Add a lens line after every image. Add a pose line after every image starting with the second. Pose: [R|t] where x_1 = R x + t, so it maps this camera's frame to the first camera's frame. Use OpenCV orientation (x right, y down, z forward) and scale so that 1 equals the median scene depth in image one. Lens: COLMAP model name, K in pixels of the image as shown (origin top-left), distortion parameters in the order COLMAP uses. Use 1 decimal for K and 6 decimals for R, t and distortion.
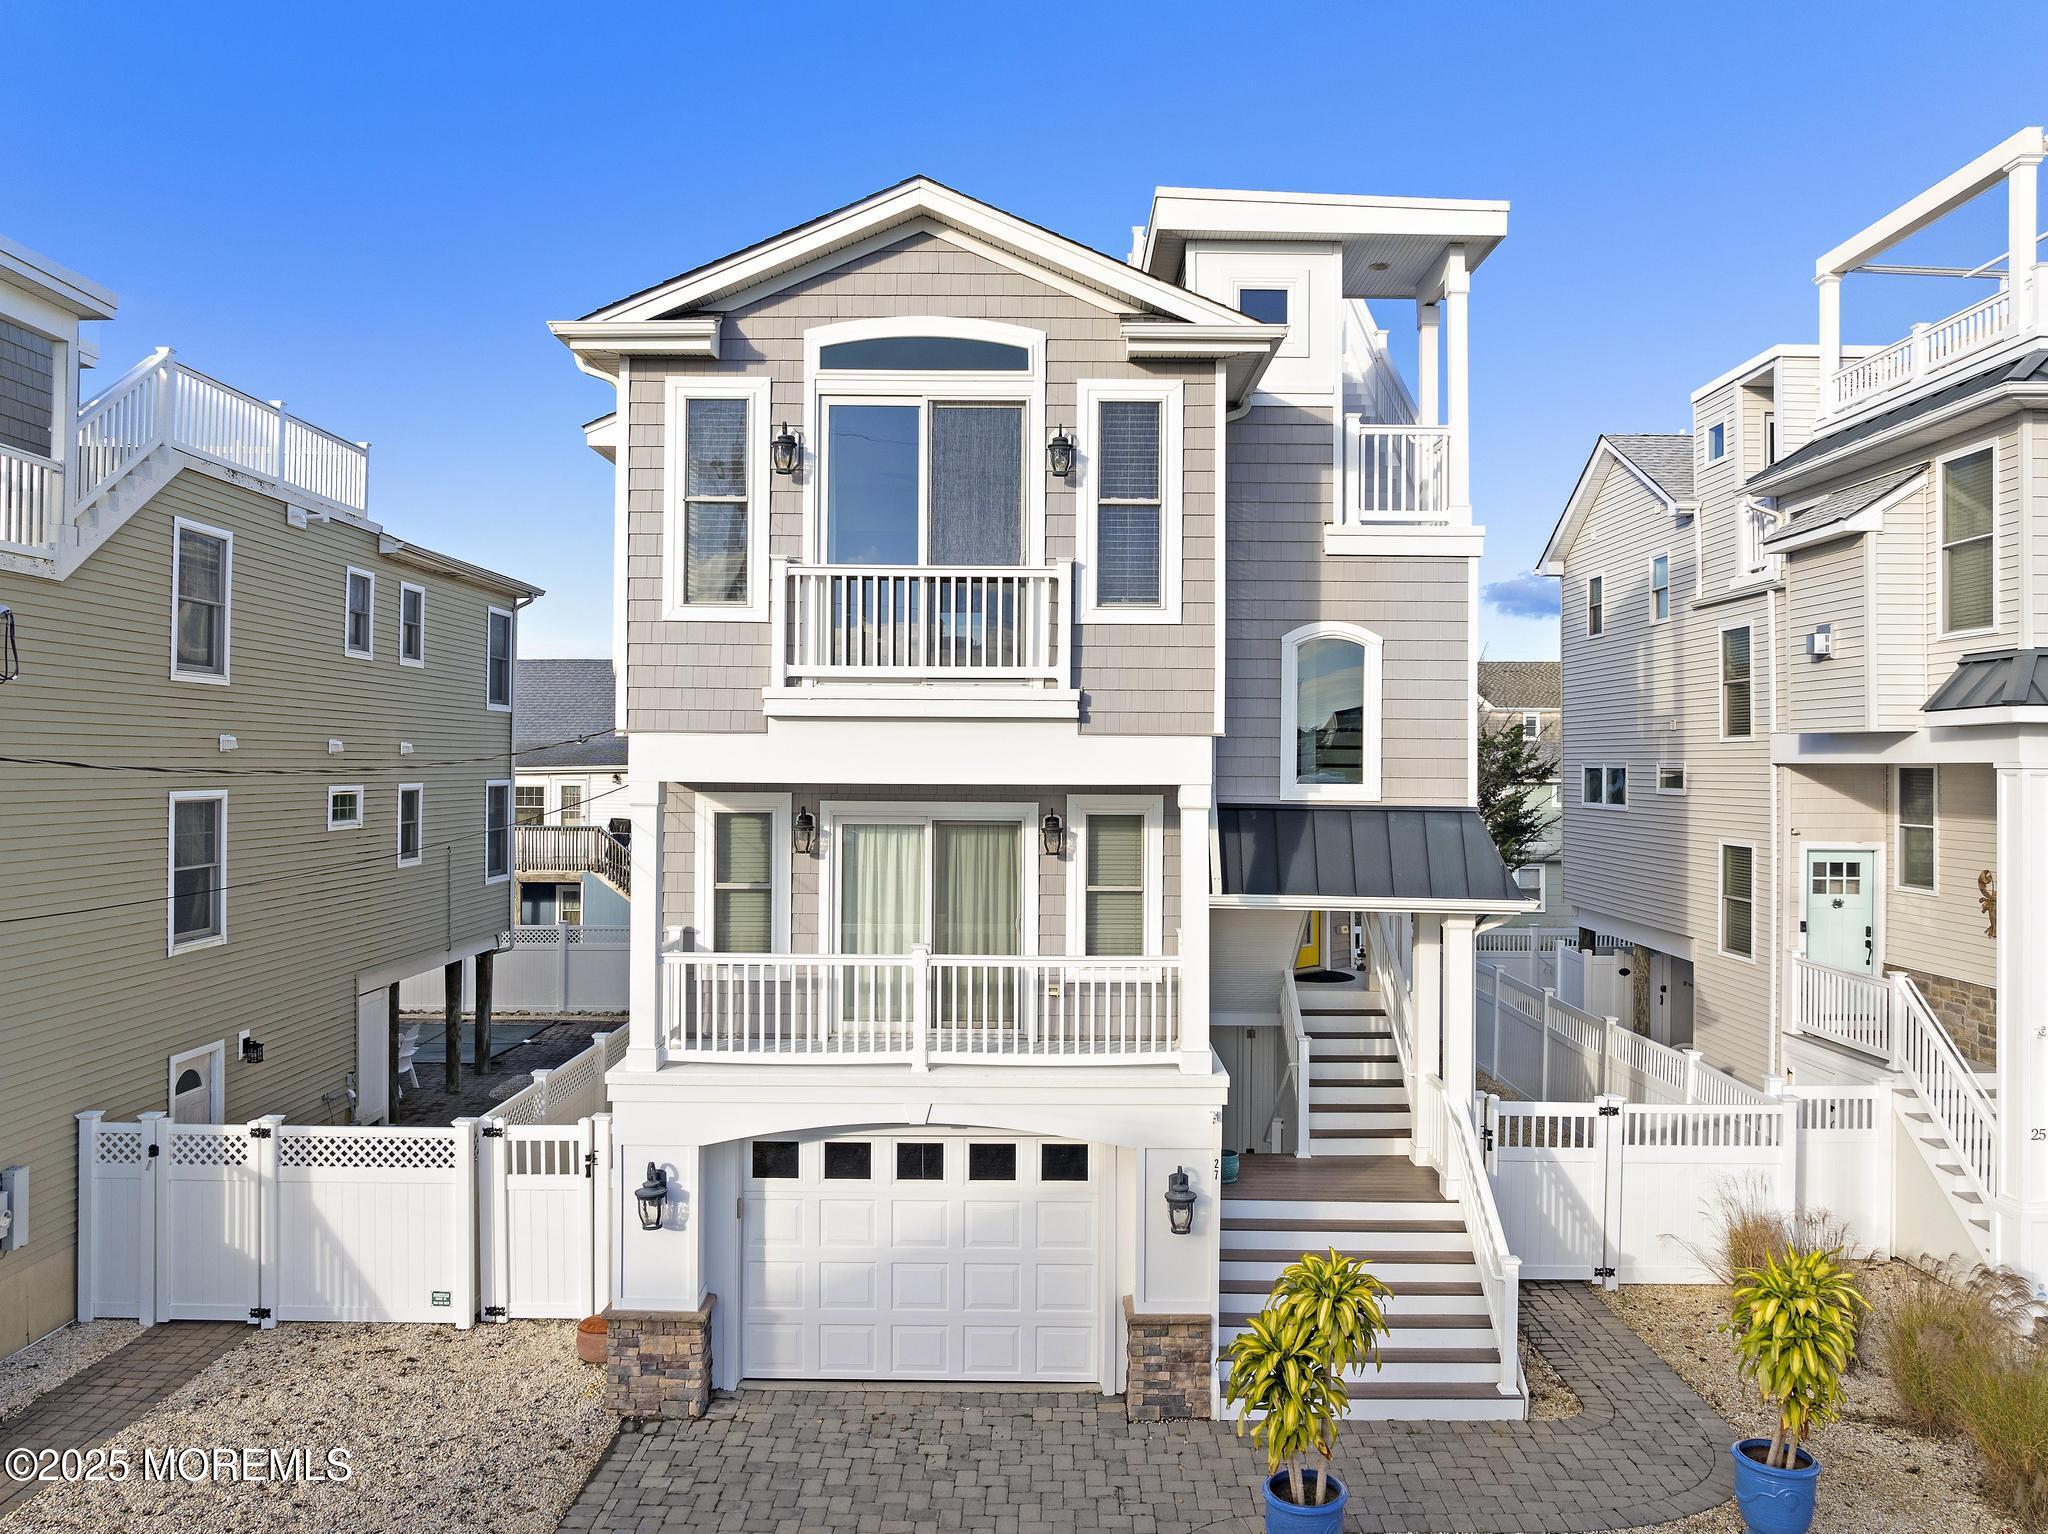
lens RADIAL K [[1446.5, 0, 1024.0], [0, 1446.5, 767.0], [0, 0, 1]] dist [-0.037254, -0.001878]
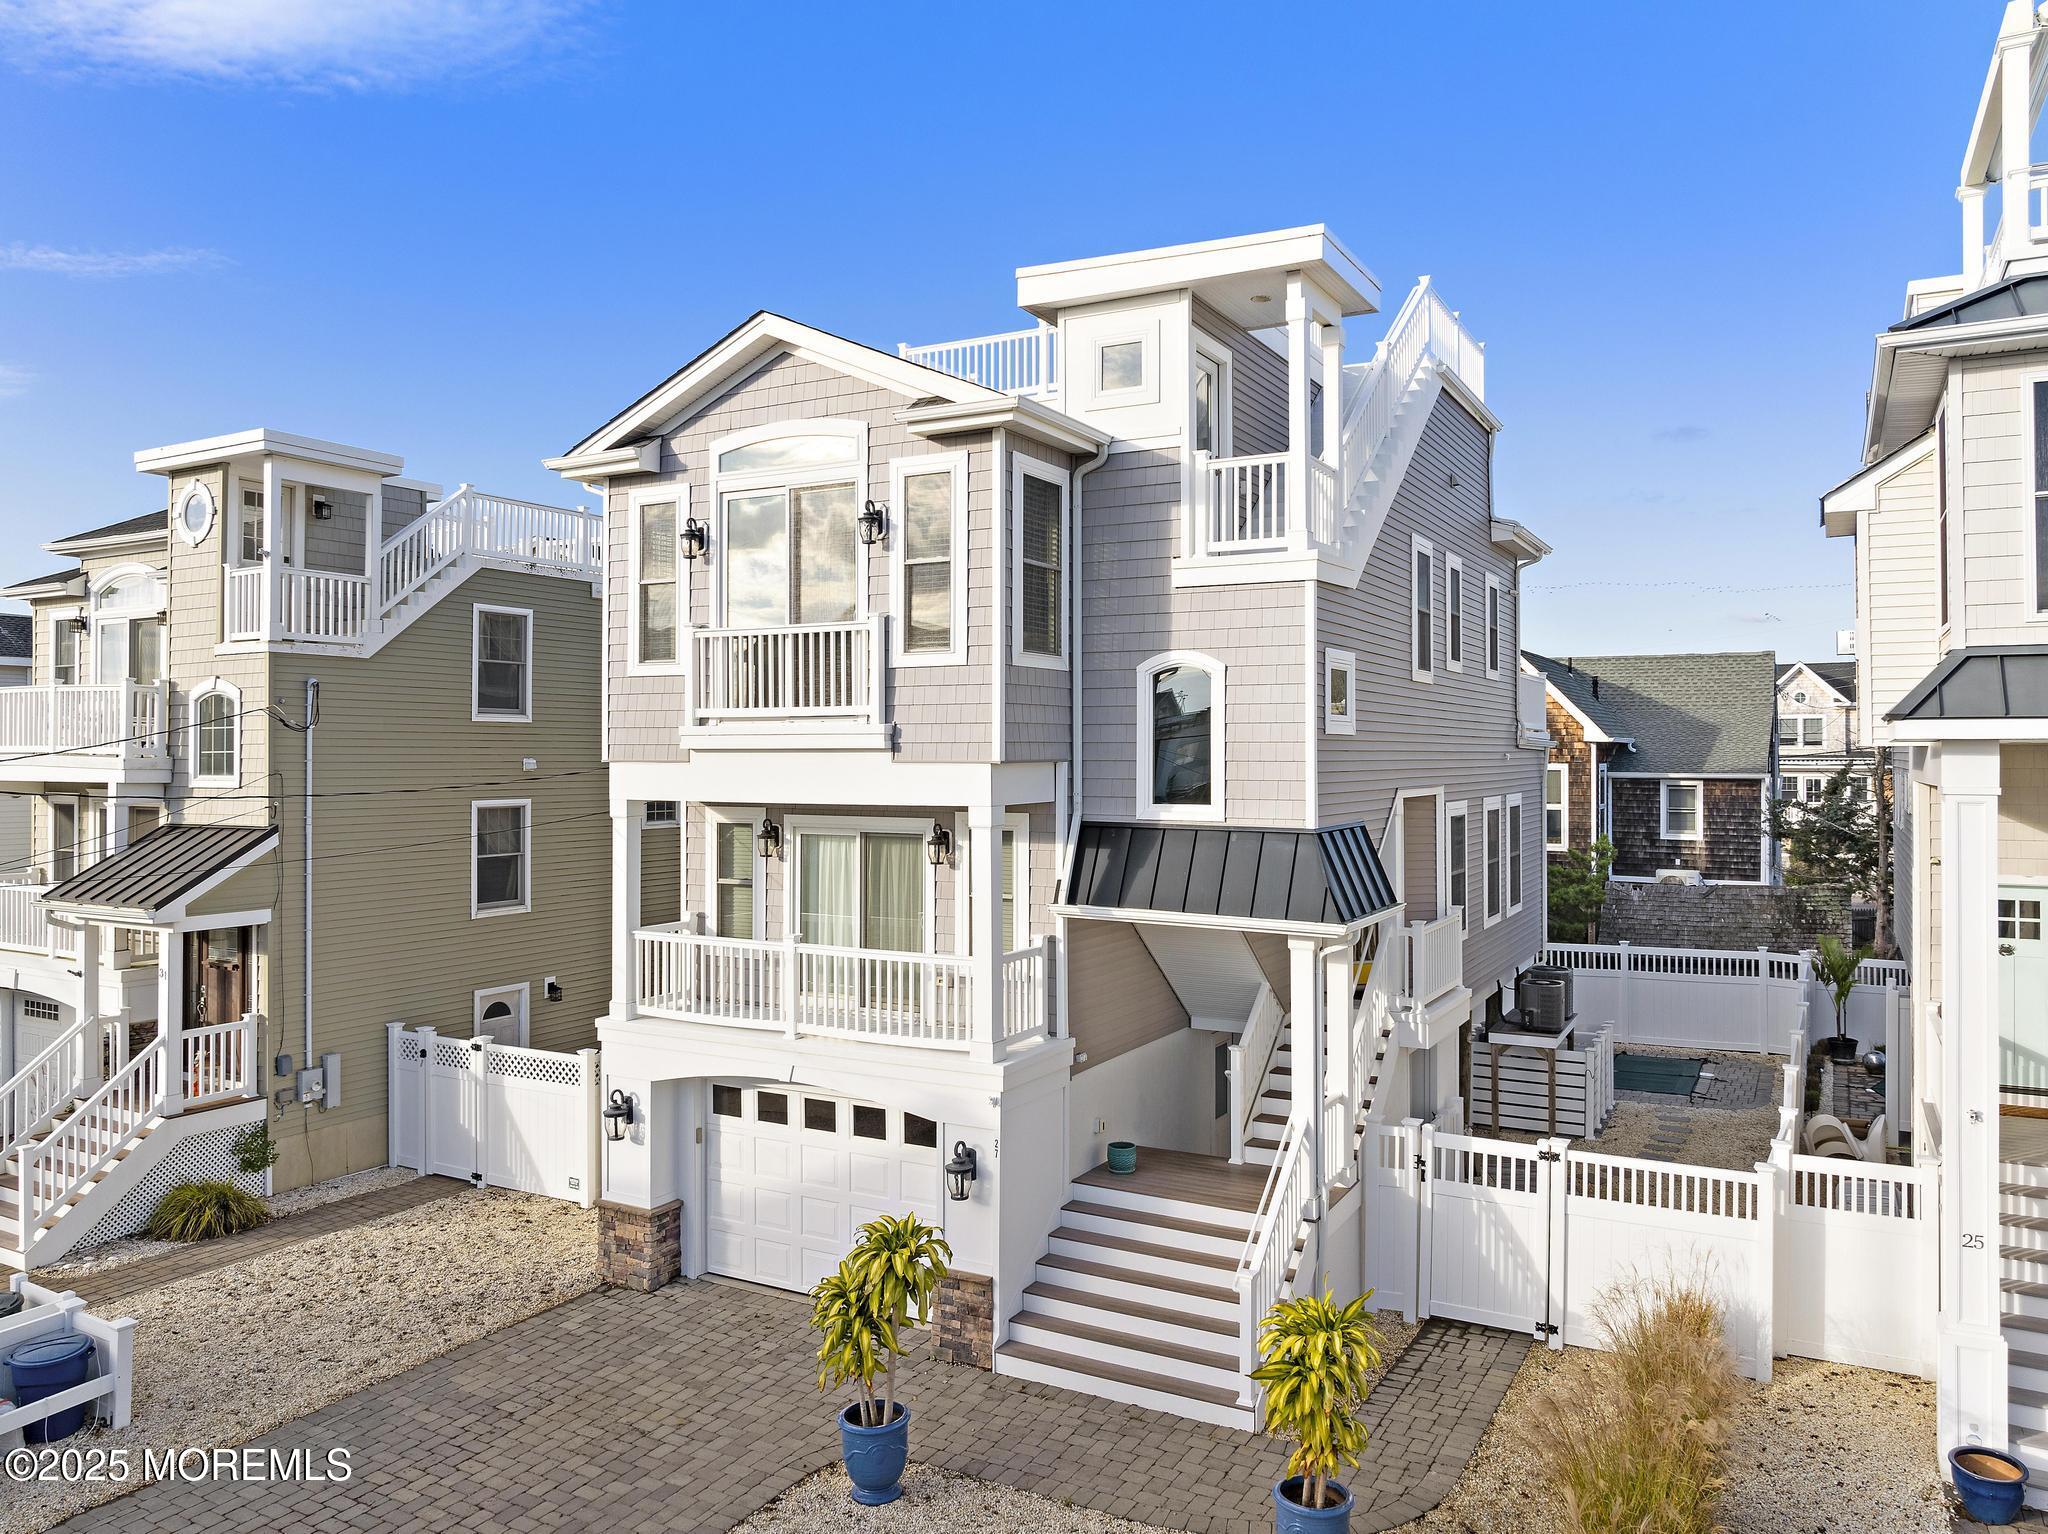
lens RADIAL K [[1454.5, 0, 1039.0], [0, 1454.5, 755.3], [0, 0, 1]] dist [-0.036279, -0.002199]
pose [[0.880020, -0.006629, -0.474891, 0.652444], [0.004776, 0.999976, -0.005108, -0.020121], [0.474913, 0.002227, 0.880030, 0.018196]]
